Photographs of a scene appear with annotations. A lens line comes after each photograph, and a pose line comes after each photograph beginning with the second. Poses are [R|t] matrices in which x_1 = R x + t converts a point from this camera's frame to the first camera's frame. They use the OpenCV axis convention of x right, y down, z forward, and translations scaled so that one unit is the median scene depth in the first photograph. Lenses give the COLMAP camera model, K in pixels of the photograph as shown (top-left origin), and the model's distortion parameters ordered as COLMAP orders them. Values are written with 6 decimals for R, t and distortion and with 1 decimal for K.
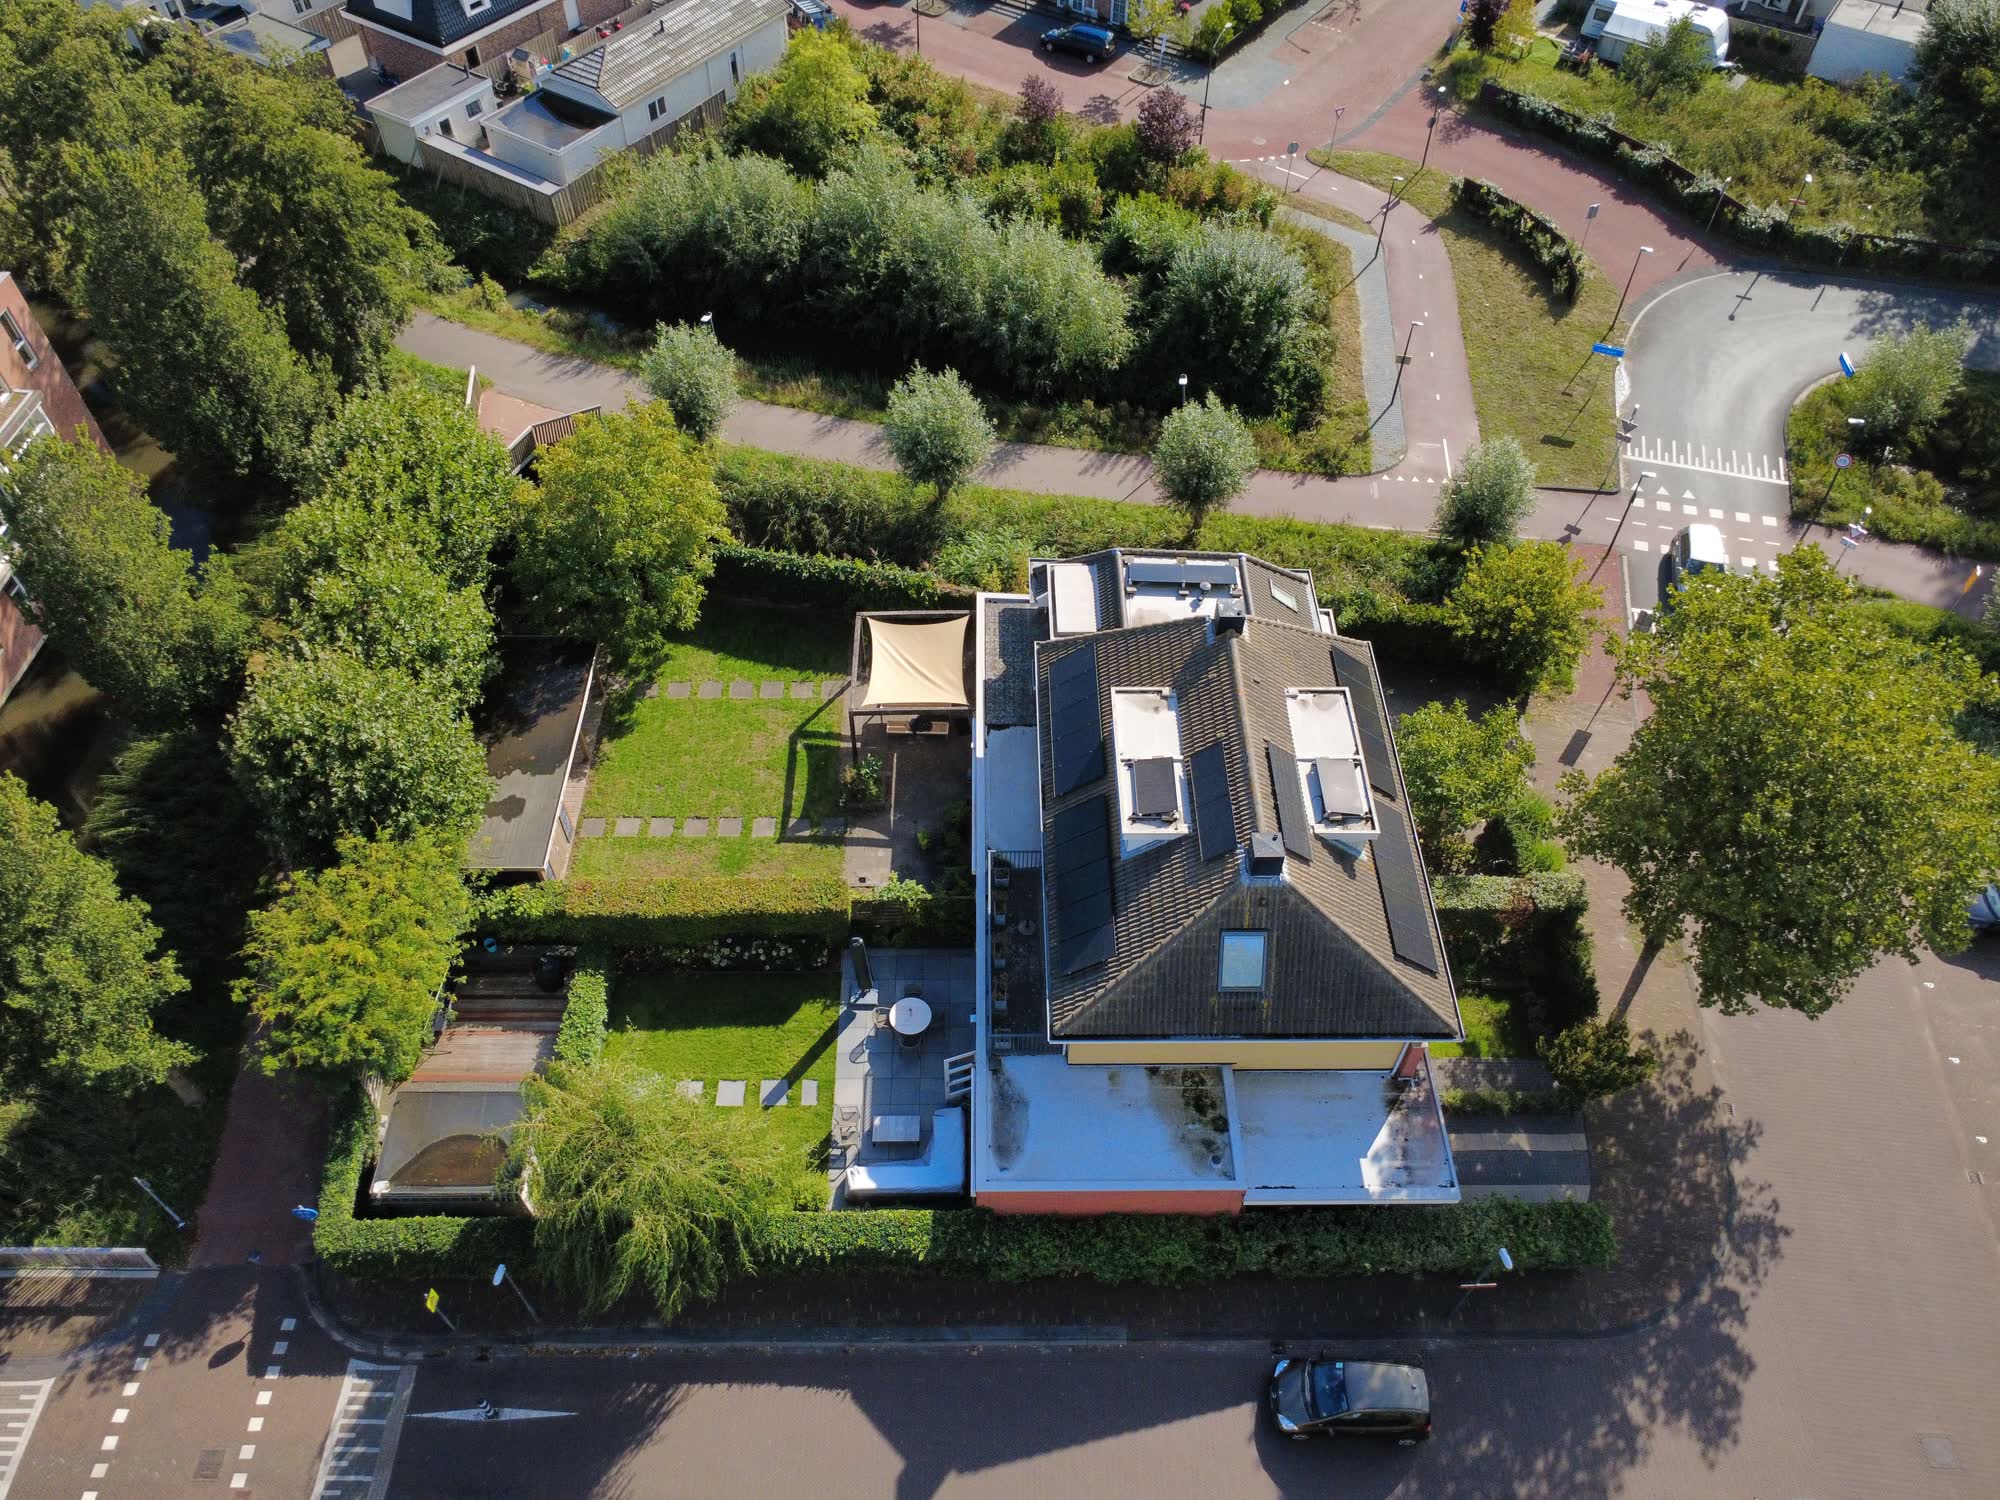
lens RADIAL K [[1452.8, 0, 1001.1], [0, 1452.8, 745.5], [0, 0, 1]] dist [-0.000729, 0.010298]
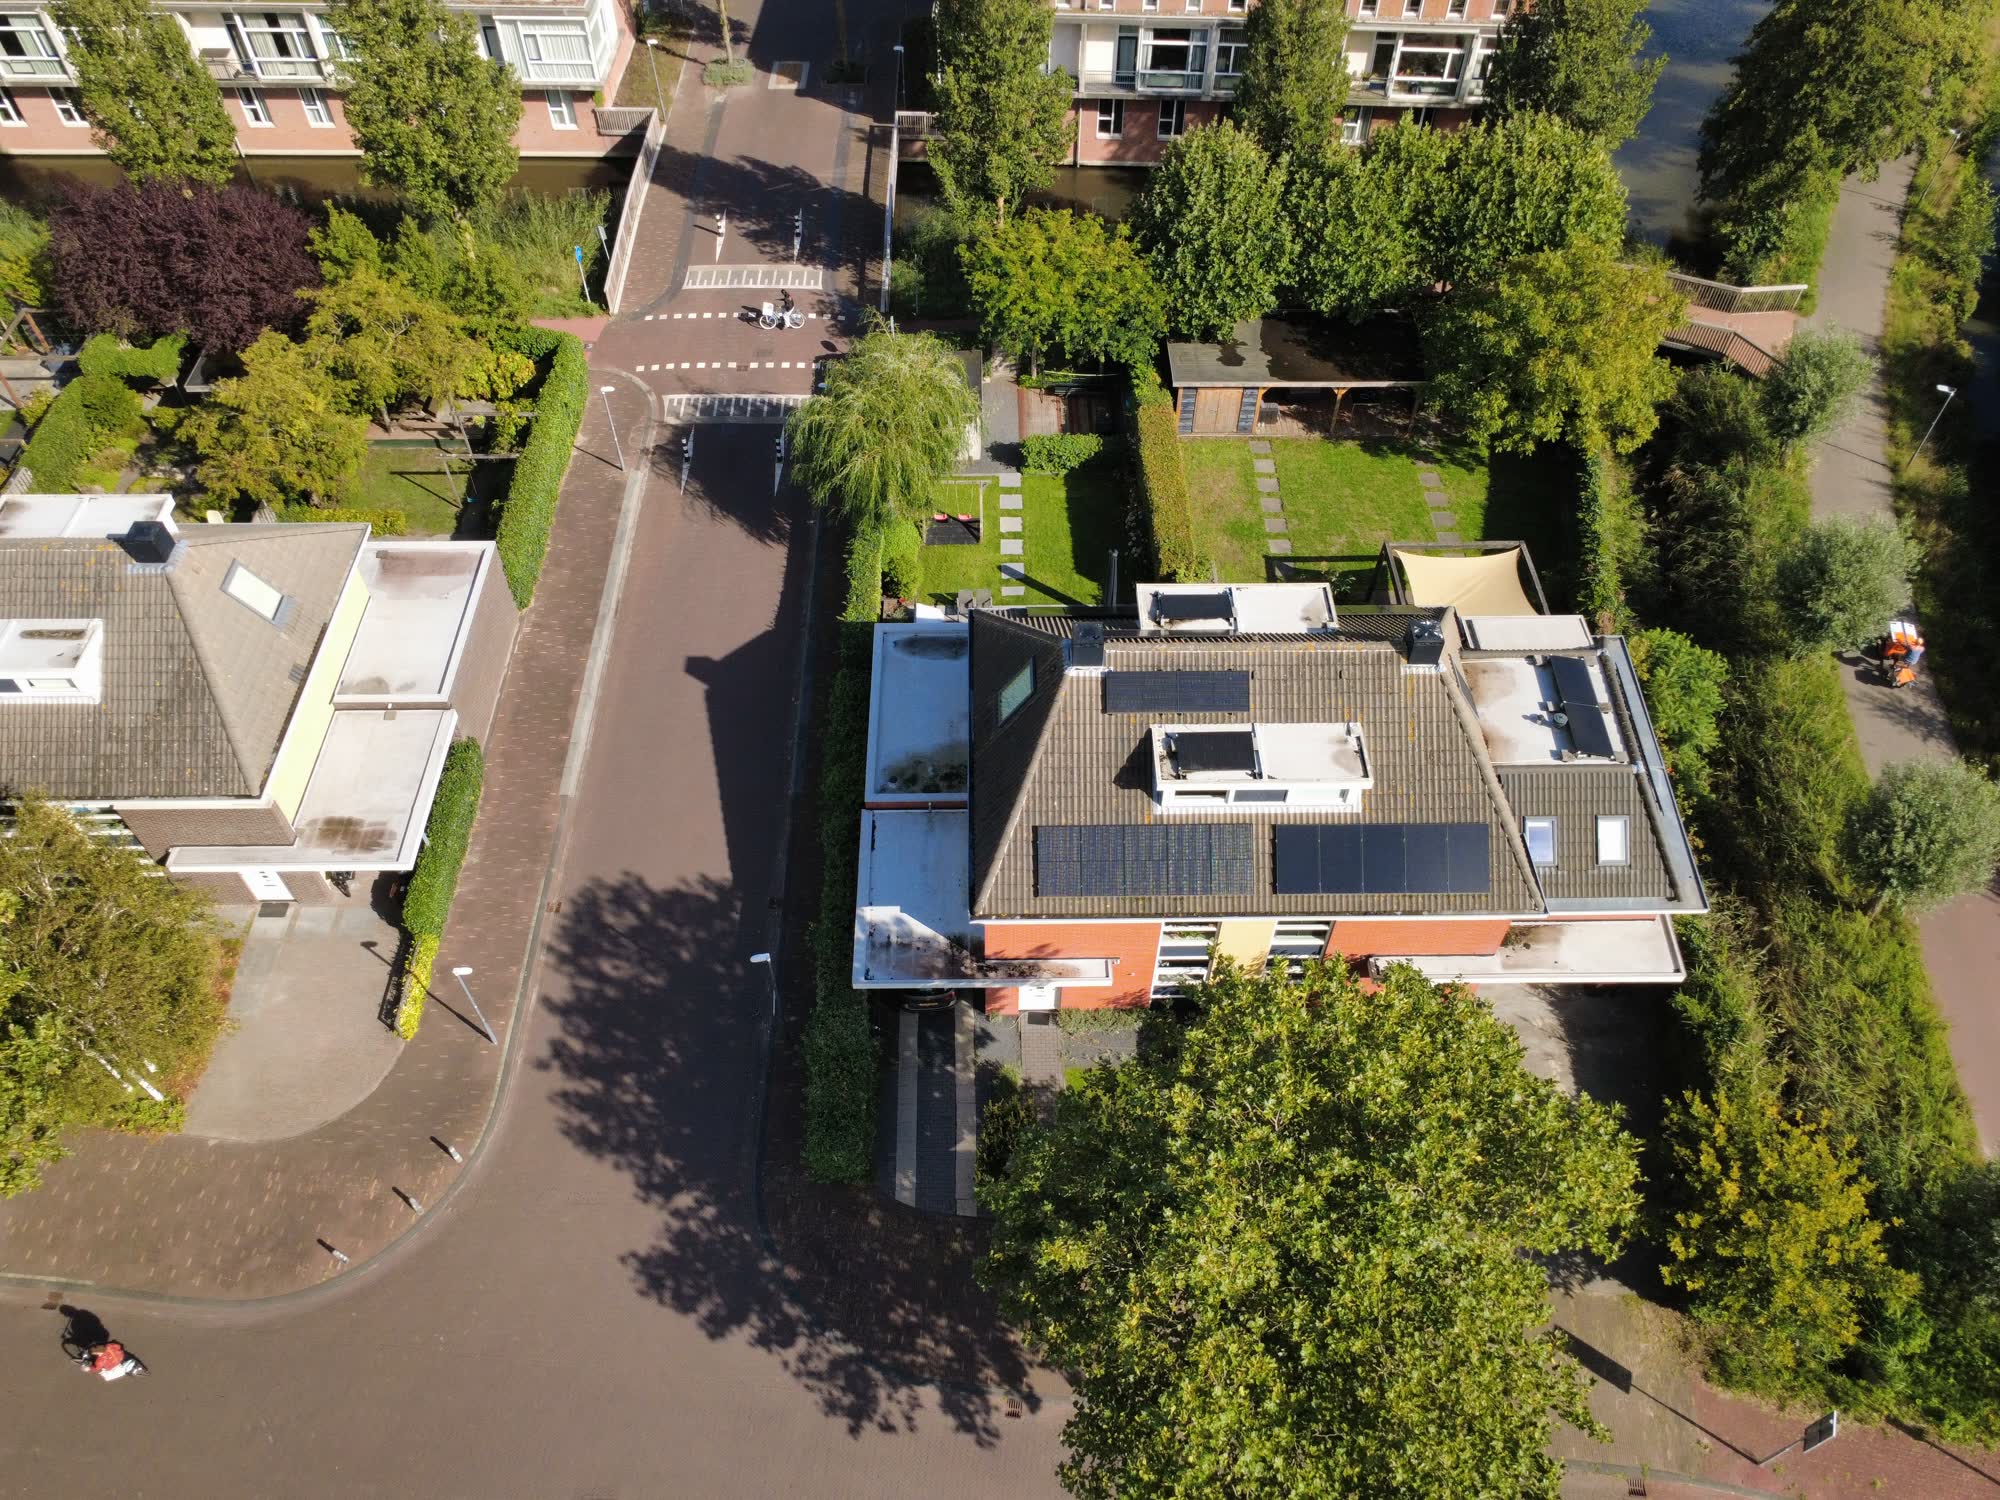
lens RADIAL K [[1452.8, 0, 1001.1], [0, 1452.8, 745.5], [0, 0, 1]] dist [-0.000729, 0.010298]
pose [[0.004913, 0.760240, -0.649623, 0.734372], [-0.769315, 0.417896, 0.483237, -0.275906], [0.638851, 0.497391, 0.586917, 0.350063]]
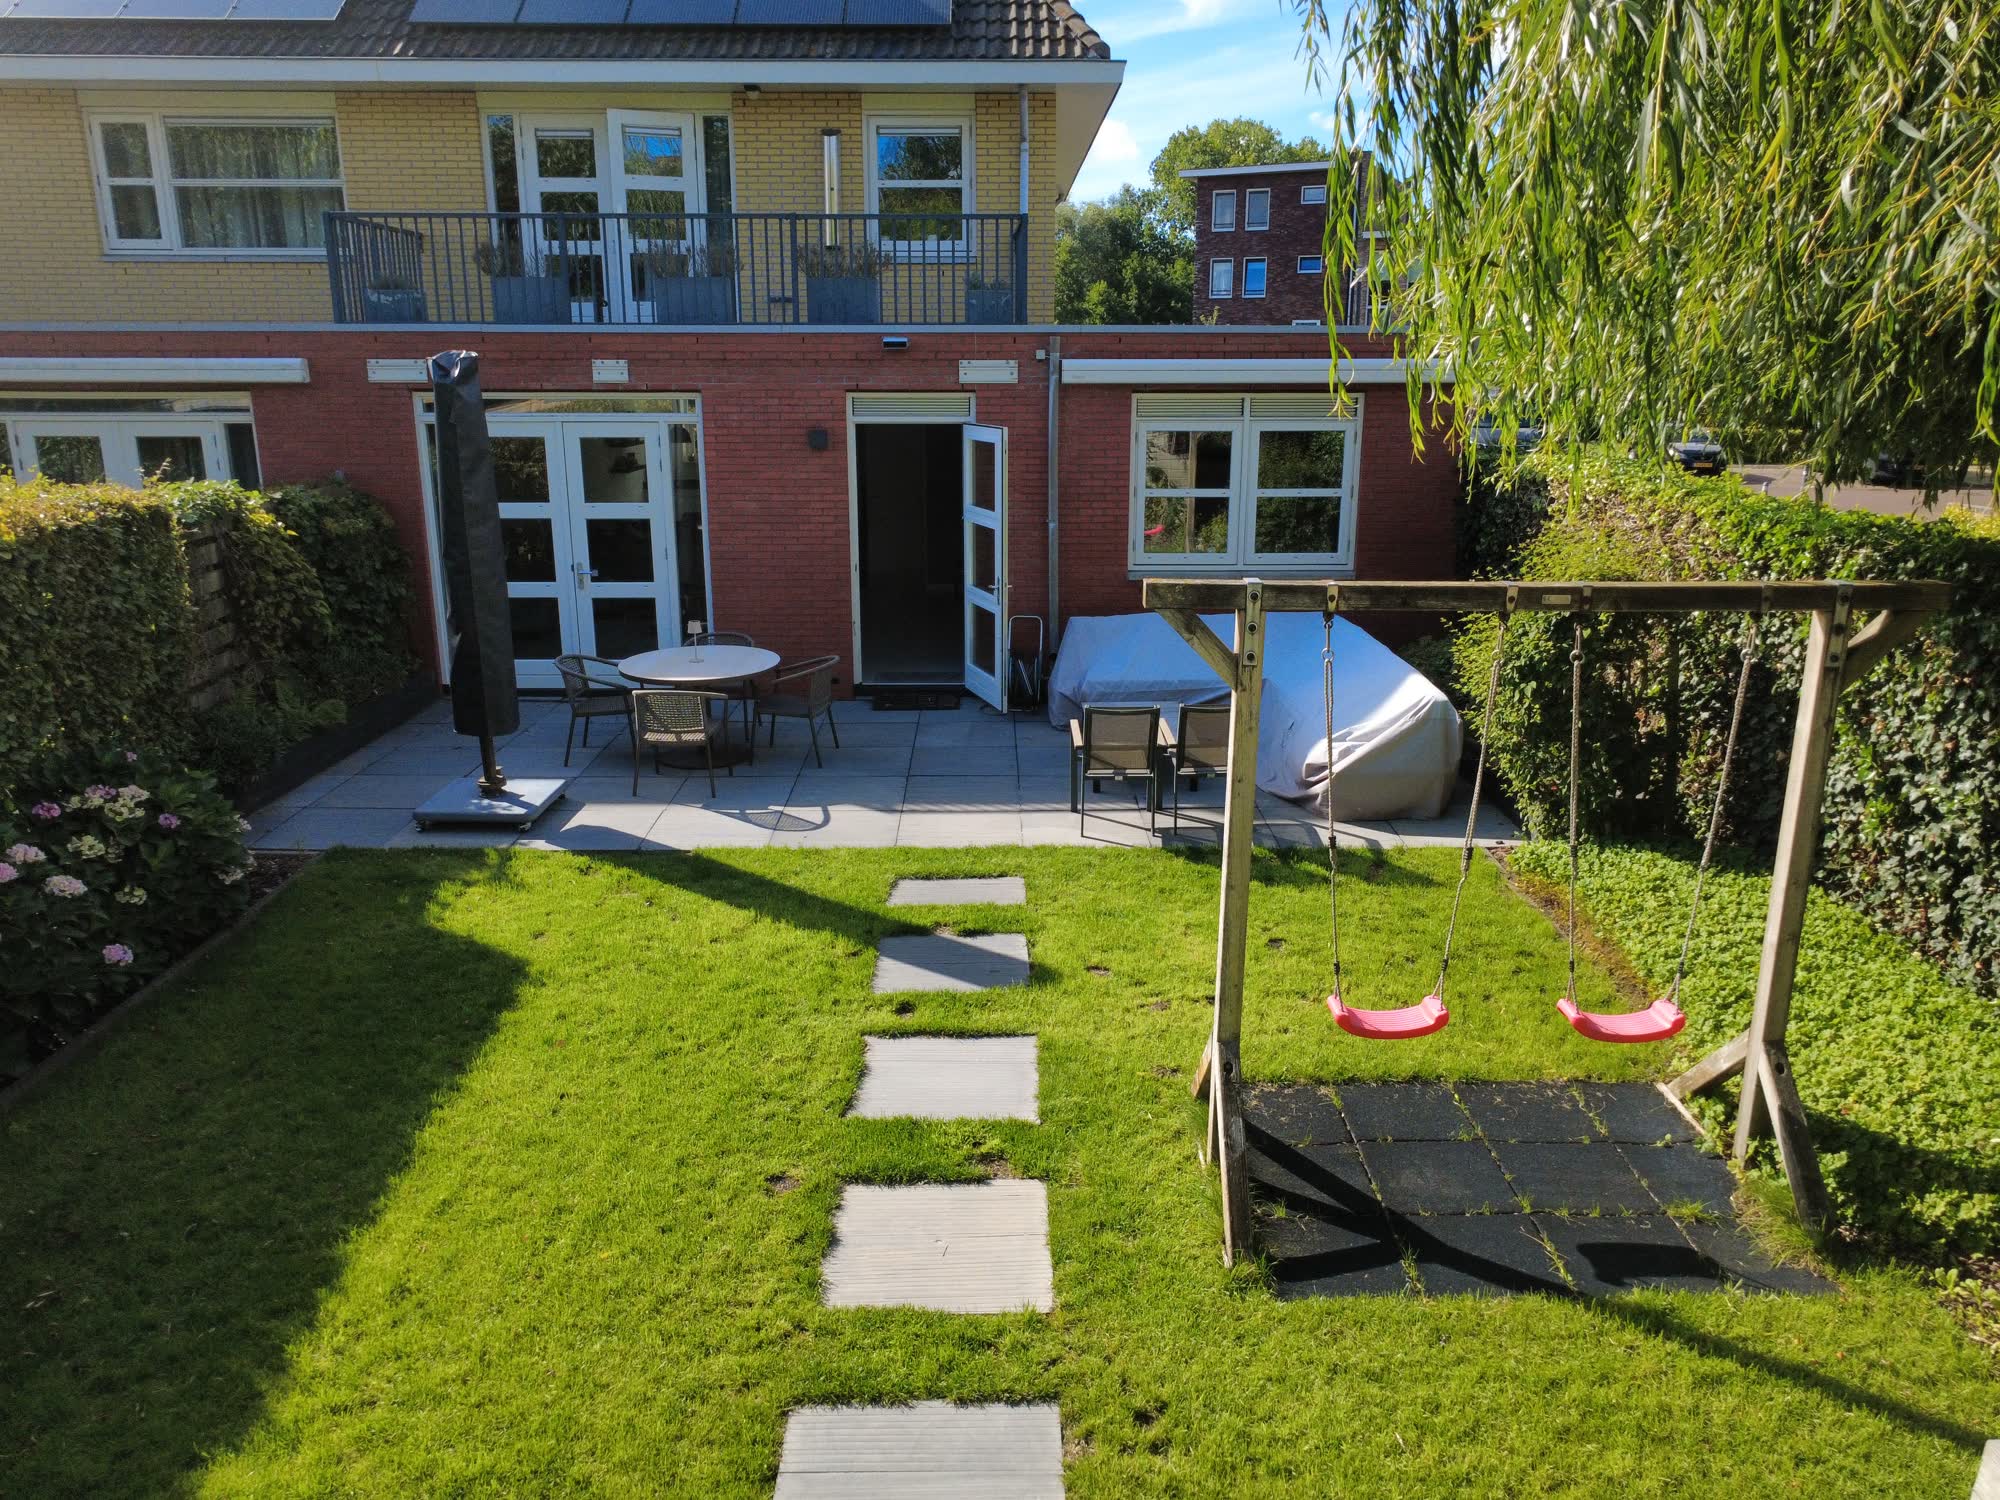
lens RADIAL K [[1452.8, 0, 1001.1], [0, 1452.8, 745.5], [0, 0, 1]] dist [-0.000729, 0.010298]
pose [[0.001419, -0.262628, 0.964896, -0.320391], [0.763391, 0.623546, 0.168596, 0.193892], [-0.645936, 0.736353, 0.201373, 0.929181]]
